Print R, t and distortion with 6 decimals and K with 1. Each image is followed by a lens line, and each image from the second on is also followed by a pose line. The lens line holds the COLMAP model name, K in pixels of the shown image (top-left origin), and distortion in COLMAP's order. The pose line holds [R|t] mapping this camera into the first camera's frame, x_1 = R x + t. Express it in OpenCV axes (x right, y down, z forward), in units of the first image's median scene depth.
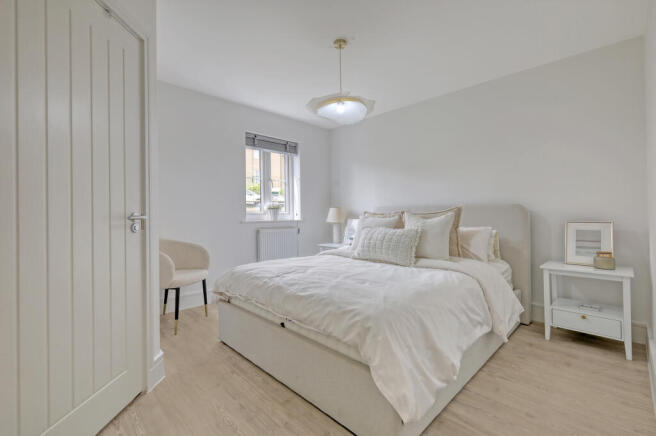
lens RADIAL K [[289.0, 0, 325.0], [0, 289.0, 220.5], [0, 0, 1]] dist [0.001454, -0.000089]
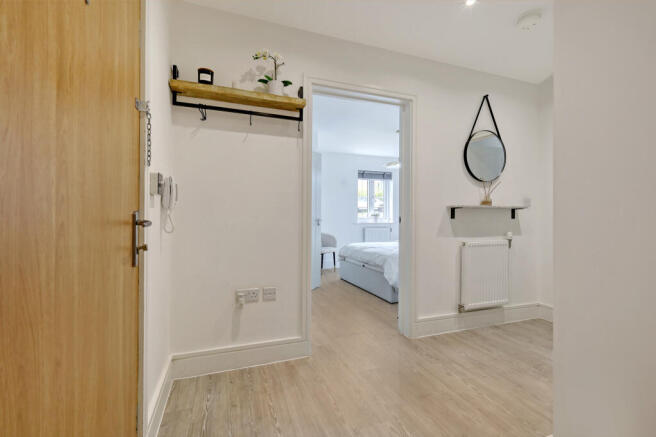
lens RADIAL K [[289.0, 0, 327.5], [0, 289.0, 219.7], [0, 0, 1]] dist [0.001454, -0.000089]
pose [[0.915085, 0.016803, -0.402910, 0.229863], [-0.019791, 0.999799, -0.003253, -0.006567], [0.402774, 0.010951, 0.915234, -0.573068]]
